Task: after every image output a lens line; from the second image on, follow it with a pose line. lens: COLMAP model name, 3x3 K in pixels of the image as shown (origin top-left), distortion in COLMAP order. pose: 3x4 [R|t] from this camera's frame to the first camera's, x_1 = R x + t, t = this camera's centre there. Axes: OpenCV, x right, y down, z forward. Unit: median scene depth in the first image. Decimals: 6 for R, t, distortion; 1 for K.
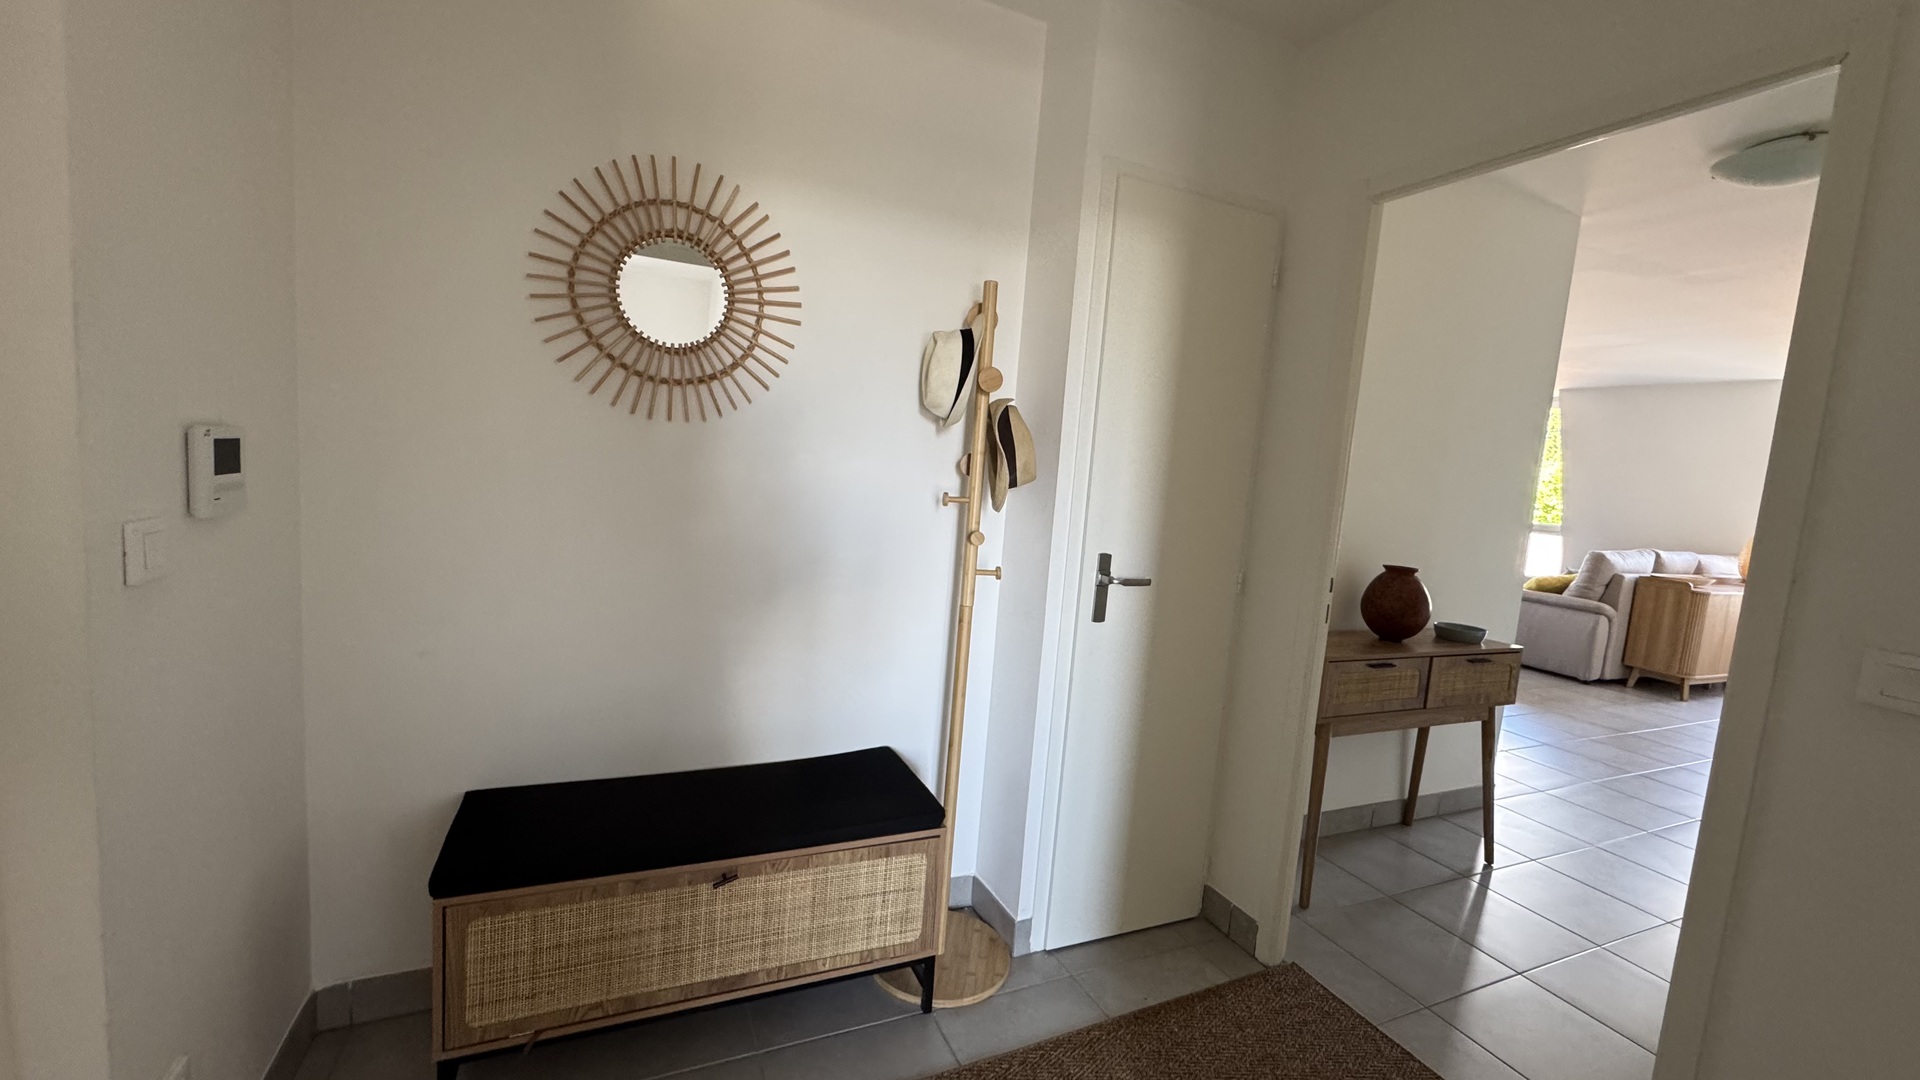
lens RADIAL K [[765.8, 0, 960.0], [0, 765.8, 540.0], [0, 0, 1]] dist [0.000486, -0.000154]
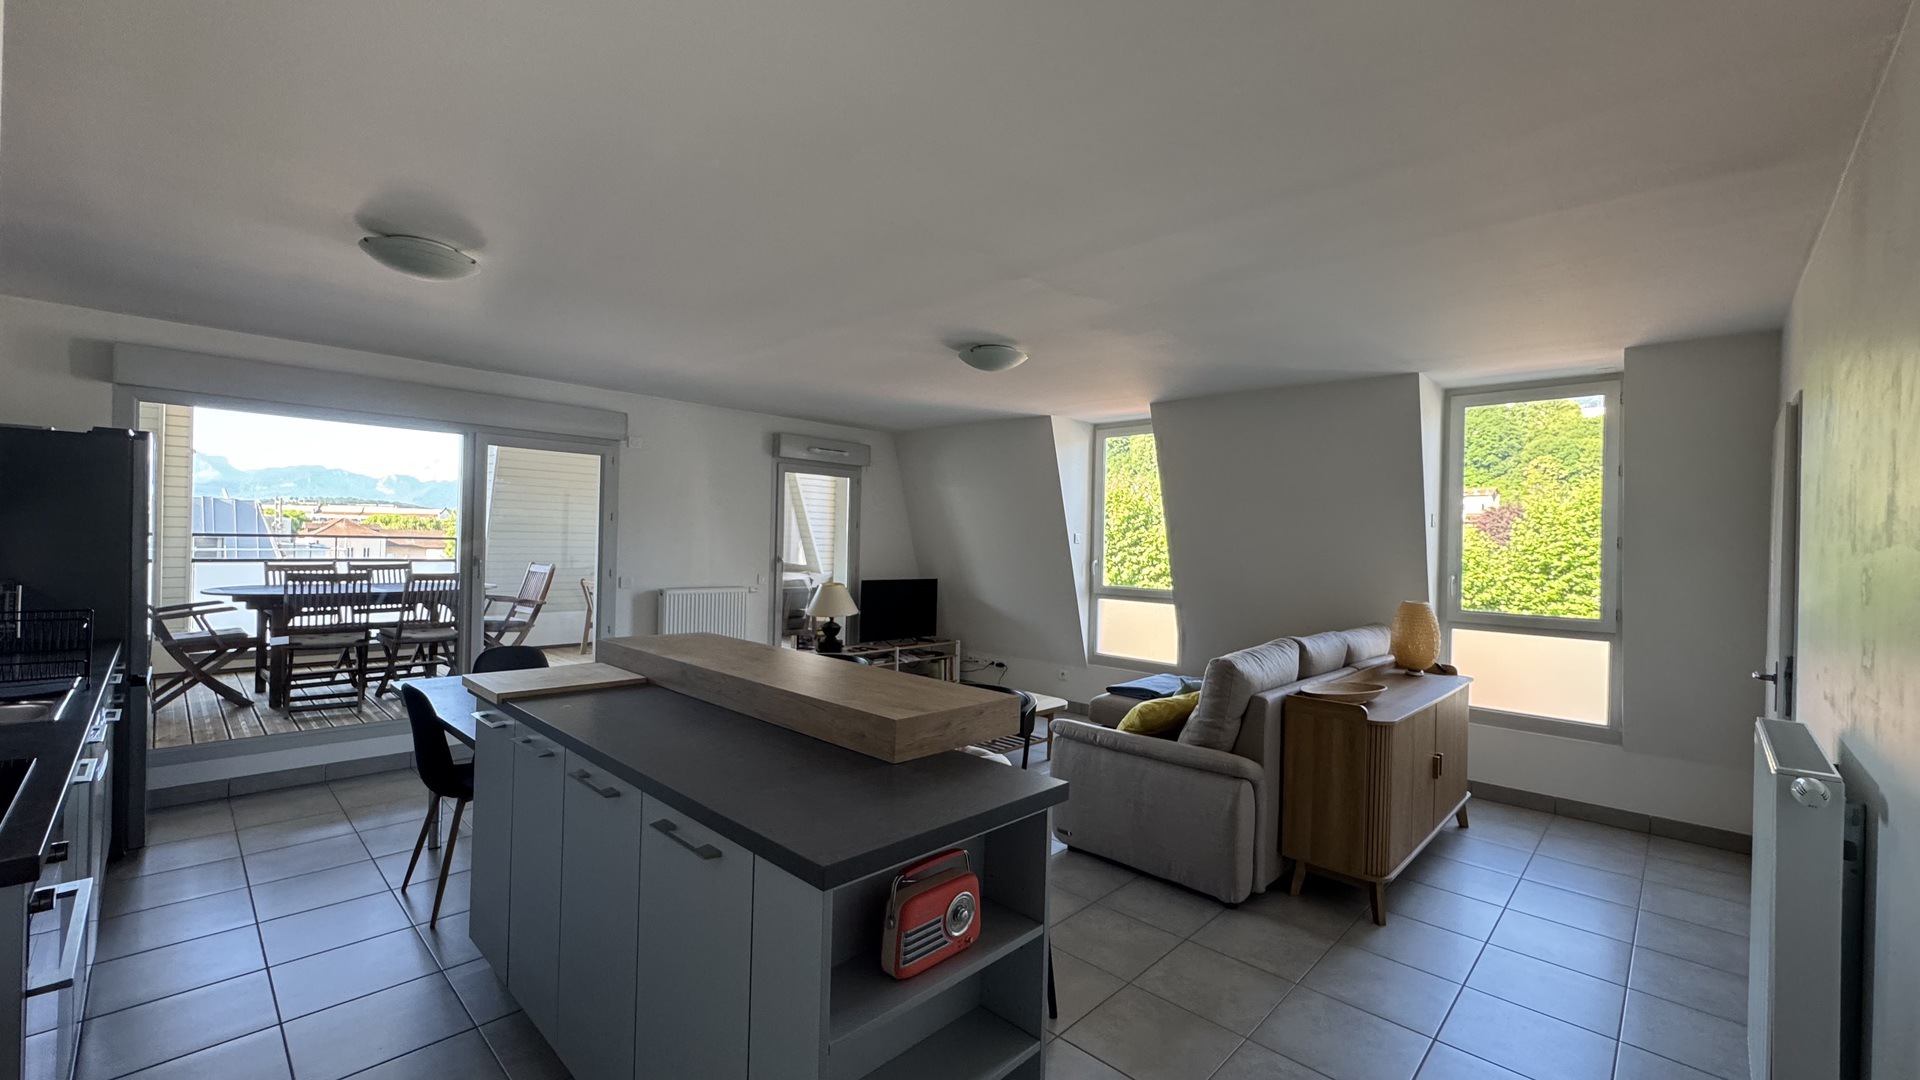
lens RADIAL K [[765.8, 0, 960.0], [0, 765.8, 540.0], [0, 0, 1]] dist [0.000486, -0.000154]
pose [[0.927590, -0.052935, 0.369832, 0.457157], [0.084536, 0.993976, -0.069759, -0.047237], [-0.363911, 0.095971, 0.926476, 0.549231]]
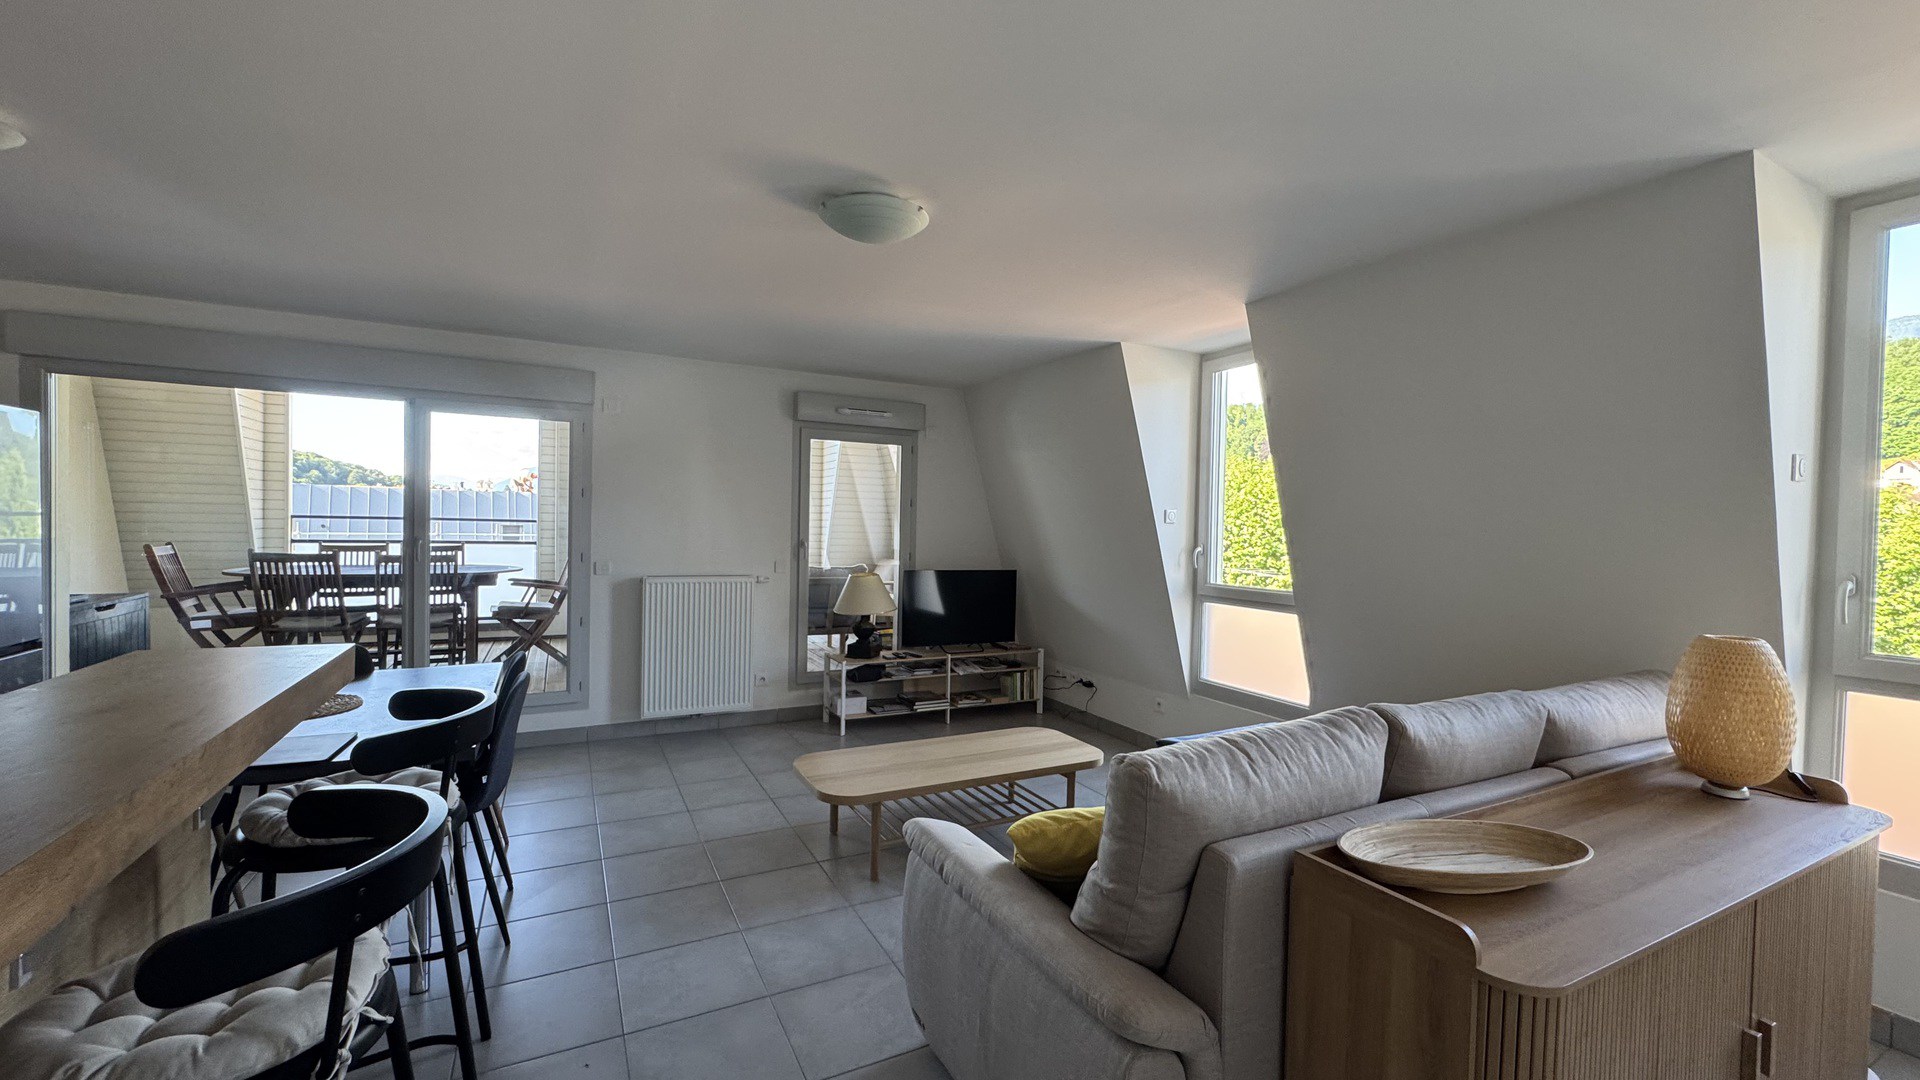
lens RADIAL K [[765.8, 0, 960.0], [0, 765.8, 540.0], [0, 0, 1]] dist [0.000486, -0.000154]
pose [[0.996867, -0.053831, 0.057947, 0.770231], [0.058281, 0.995243, -0.078070, -0.039672], [-0.053469, 0.081203, 0.995262, 0.750719]]
